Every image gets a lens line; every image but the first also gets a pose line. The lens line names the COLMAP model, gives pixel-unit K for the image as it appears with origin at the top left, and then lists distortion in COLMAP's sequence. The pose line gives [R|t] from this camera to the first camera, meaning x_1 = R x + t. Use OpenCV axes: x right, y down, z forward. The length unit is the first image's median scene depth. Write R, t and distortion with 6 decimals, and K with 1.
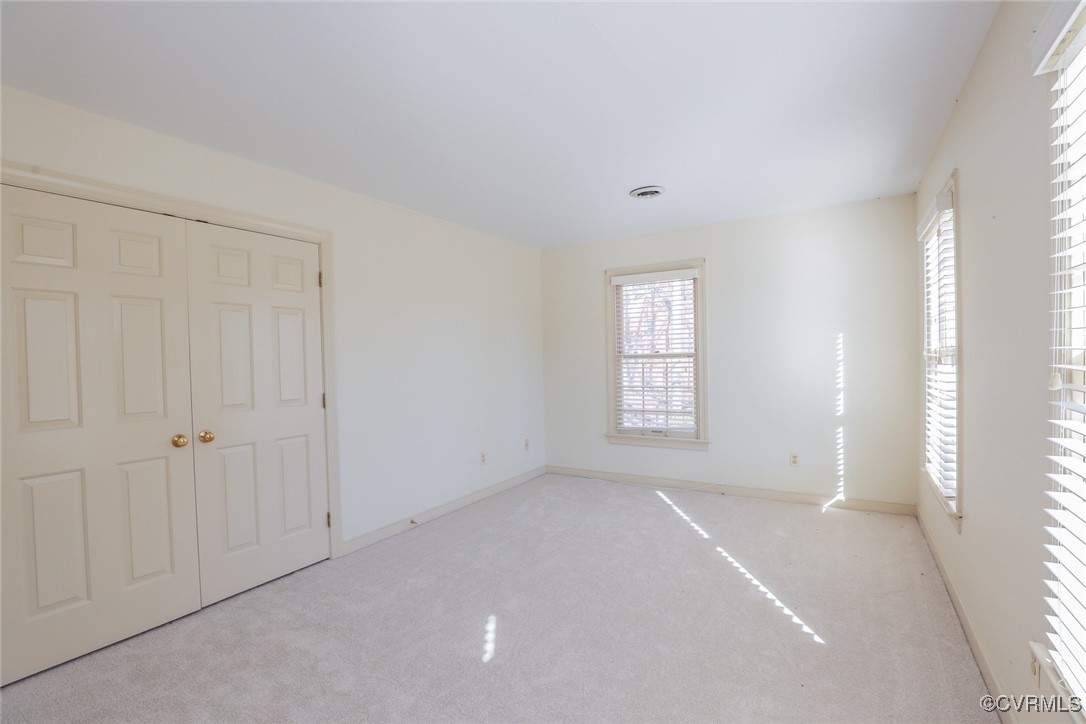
lens RADIAL K [[495.9, 0, 545.2], [0, 495.9, 364.7], [0, 0, 1]] dist [-0.036515, 0.006226]
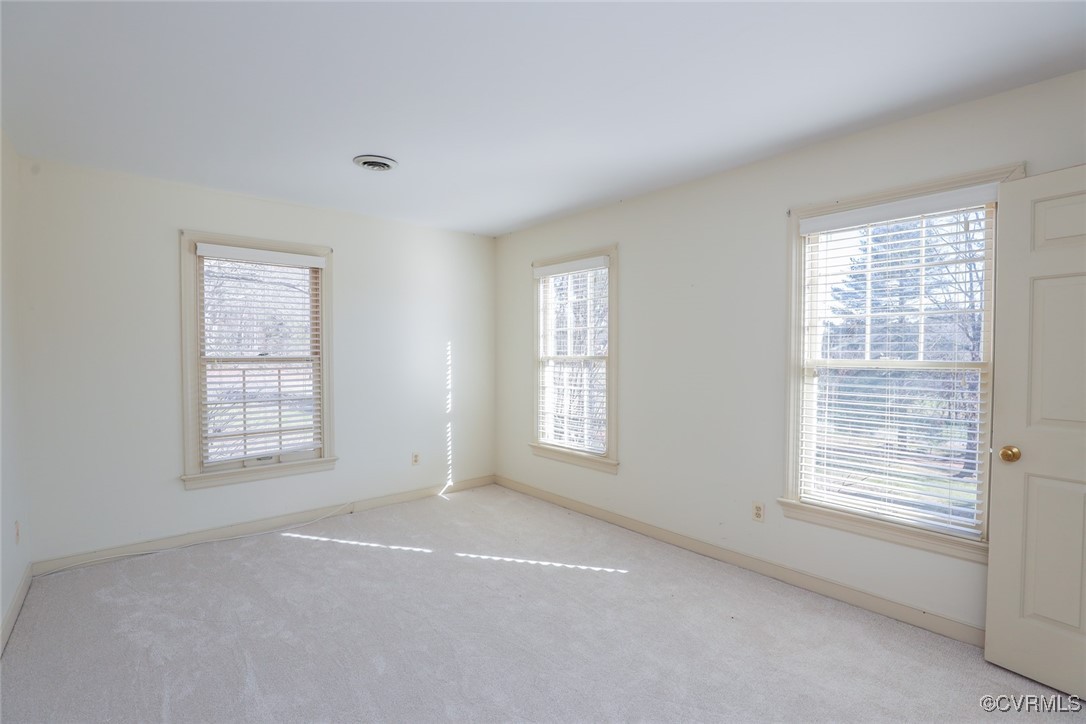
lens RADIAL K [[495.9, 0, 545.2], [0, 495.9, 364.7], [0, 0, 1]] dist [-0.036515, 0.006226]
pose [[0.299310, -0.001891, 0.954154, -0.411956], [0.010433, 0.999945, -0.001291, -0.005110], [-0.954099, 0.010341, 0.299313, 0.401852]]
